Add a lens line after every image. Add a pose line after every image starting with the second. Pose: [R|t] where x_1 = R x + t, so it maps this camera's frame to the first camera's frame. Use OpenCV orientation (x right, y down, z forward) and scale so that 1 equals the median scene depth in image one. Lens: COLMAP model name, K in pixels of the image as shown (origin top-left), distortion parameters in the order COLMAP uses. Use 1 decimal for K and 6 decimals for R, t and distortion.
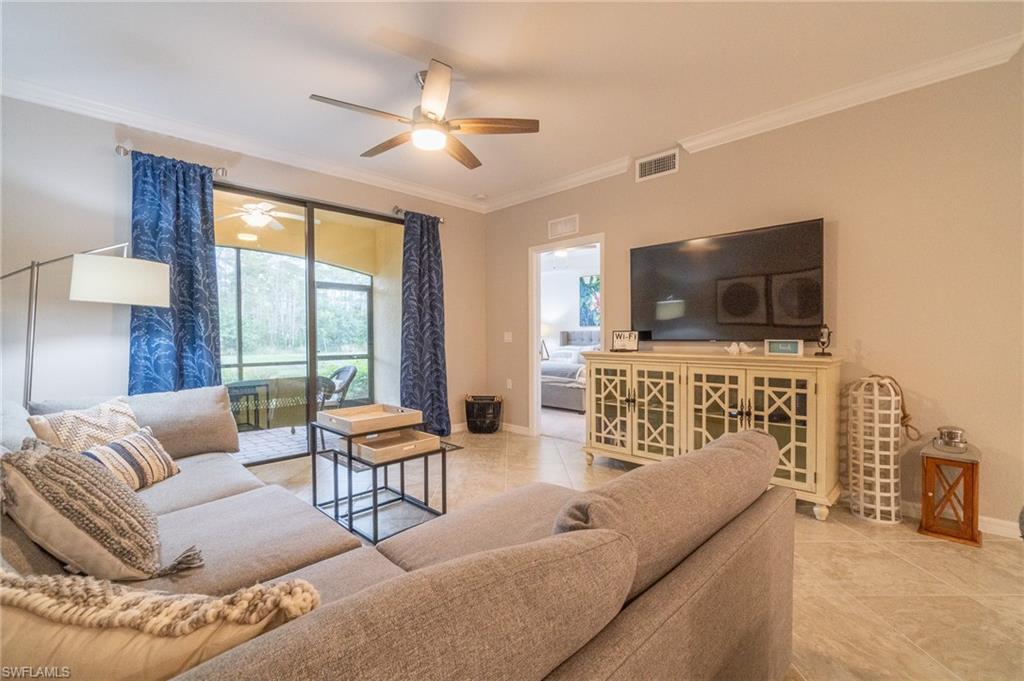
lens RADIAL K [[450.2, 0, 518.7], [0, 450.2, 337.4], [0, 0, 1]] dist [-0.004725, 0.001488]
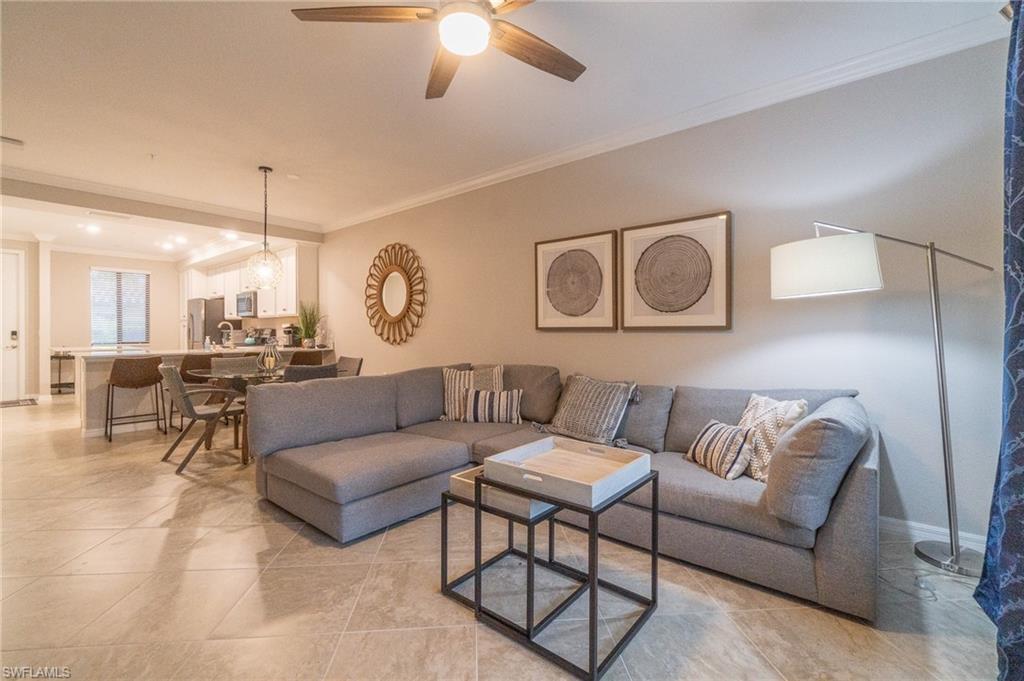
lens RADIAL K [[450.2, 0, 511.1], [0, 450.2, 327.3], [0, 0, 1]] dist [-0.004725, 0.001488]
pose [[-0.997239, 0.005547, -0.074051, -0.166749], [0.005235, 0.999977, 0.004414, -0.014909], [0.074073, 0.004014, -0.997245, 1.264498]]
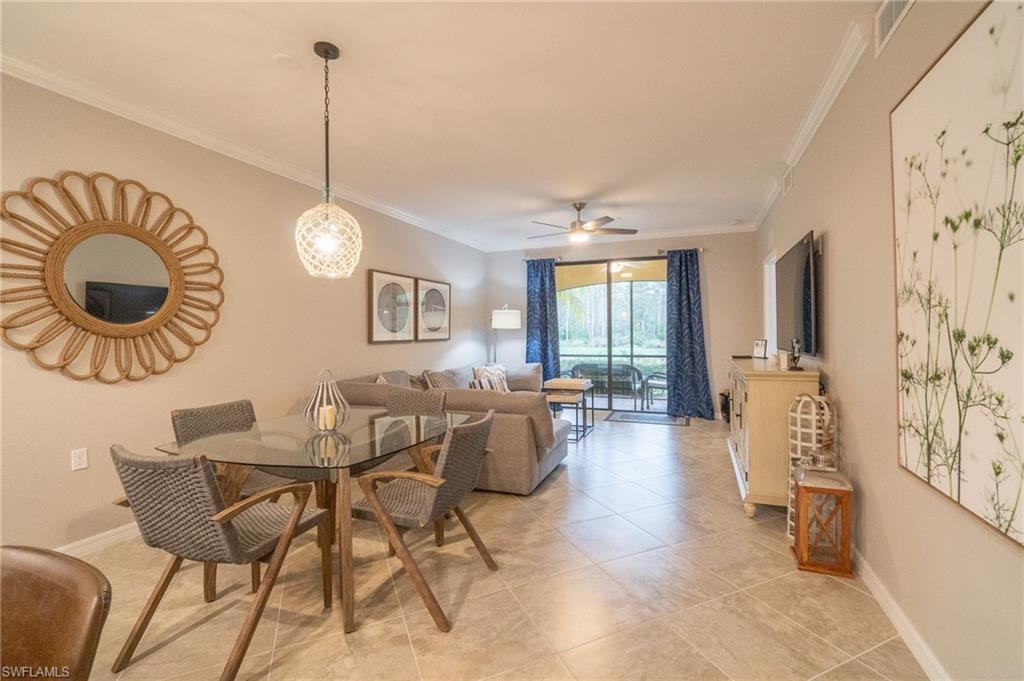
lens RADIAL K [[450.2, 0, 525.2], [0, 450.2, 331.3], [0, 0, 1]] dist [-0.004725, 0.001488]
pose [[0.408897, -0.001103, -0.912580, 1.065877], [0.001072, 0.999999, -0.000729, -0.036968], [0.912580, -0.000680, 0.408898, 0.027266]]
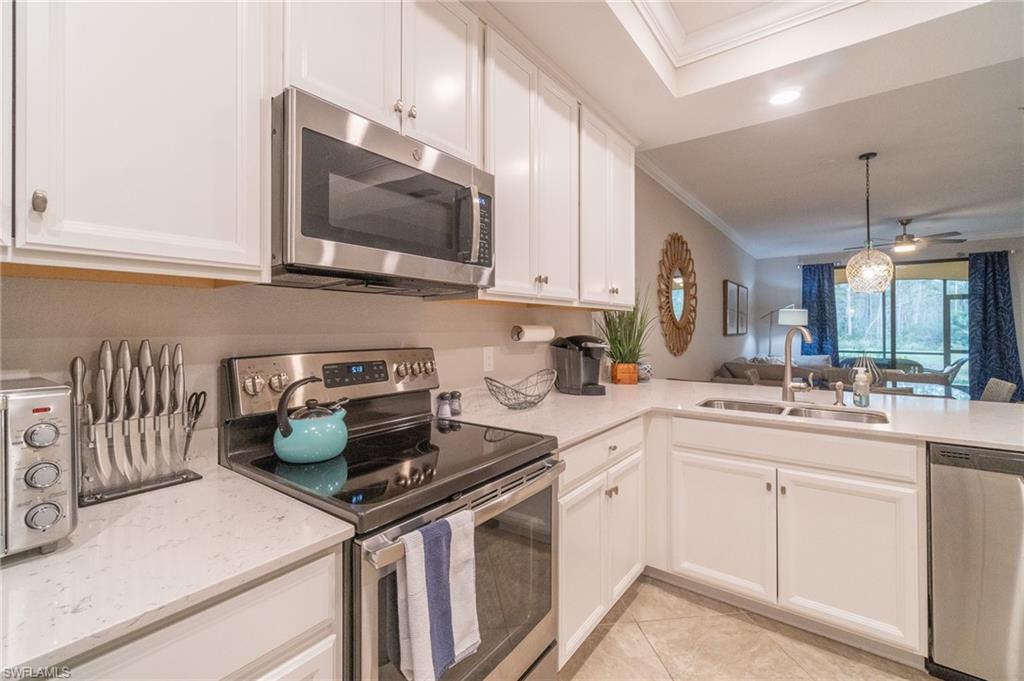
lens RADIAL K [[450.2, 0, 503.7], [0, 450.2, 324.3], [0, 0, 1]] dist [-0.004725, 0.001488]
pose [[0.132055, -0.003885, -0.991235, 1.293033], [-0.008223, 0.999954, -0.005015, -0.030330], [0.991208, 0.008814, 0.132017, -0.925339]]
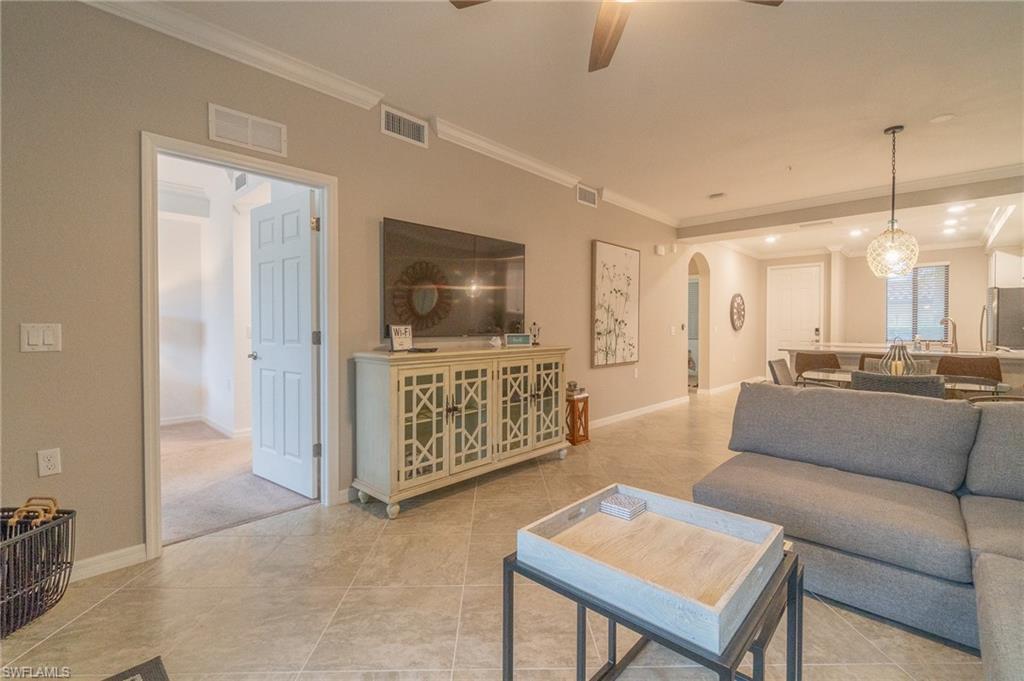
lens RADIAL K [[450.2, 0, 506.8], [0, 450.2, 327.5], [0, 0, 1]] dist [-0.004725, 0.001488]
pose [[-0.019044, 0.005131, 0.999805, -0.561717], [0.007306, 0.999961, -0.004993, -0.005155], [-0.999792, 0.007210, -0.019081, 0.882872]]
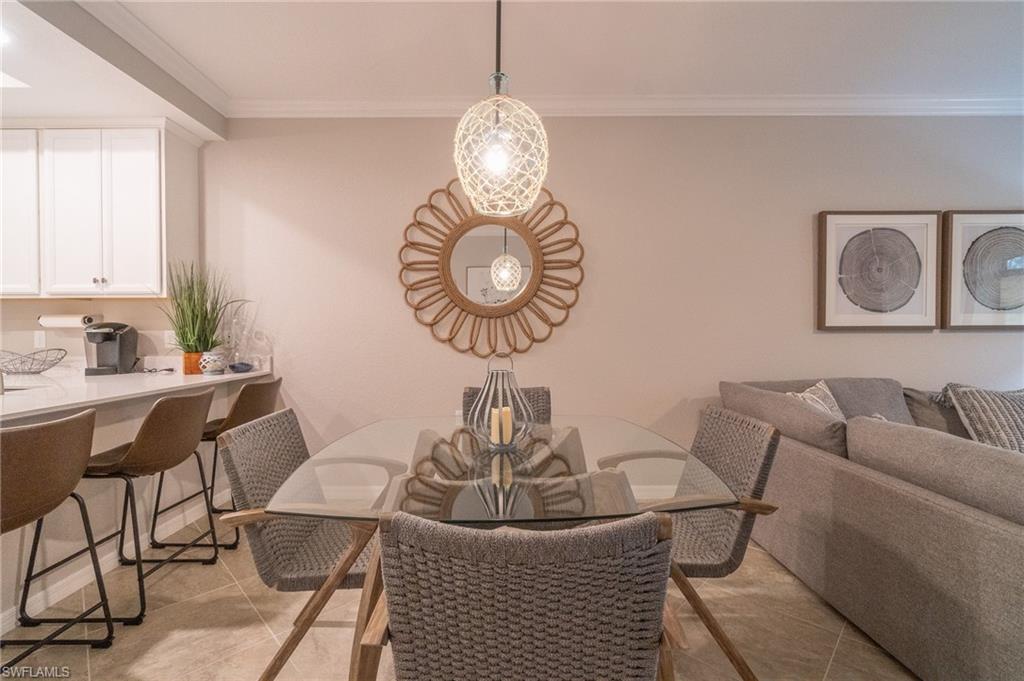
lens RADIAL K [[470.6, 0, 511.4], [0, 470.6, 332.0], [0, 0, 1]] dist [0.001816, -0.000978]
pose [[-0.706317, 0.013439, -0.707768, 0.702930], [0.000925, 0.999836, 0.018062, -0.015825], [0.707895, 0.012103, -0.706214, 0.360858]]
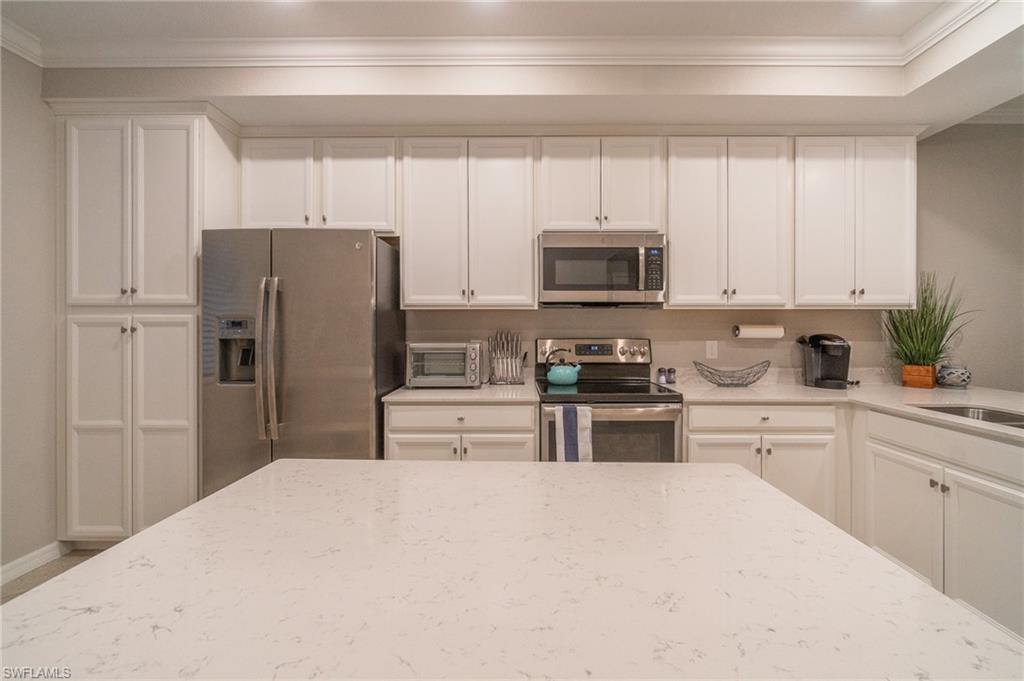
lens RADIAL K [[450.2, 0, 502.5], [0, 450.2, 326.0], [0, 0, 1]] dist [-0.004725, 0.001488]
pose [[-0.718930, 0.002769, -0.695077, 1.540902], [-0.004265, 0.999956, 0.008396, -0.035544], [0.695069, 0.009001, -0.718887, -0.546711]]
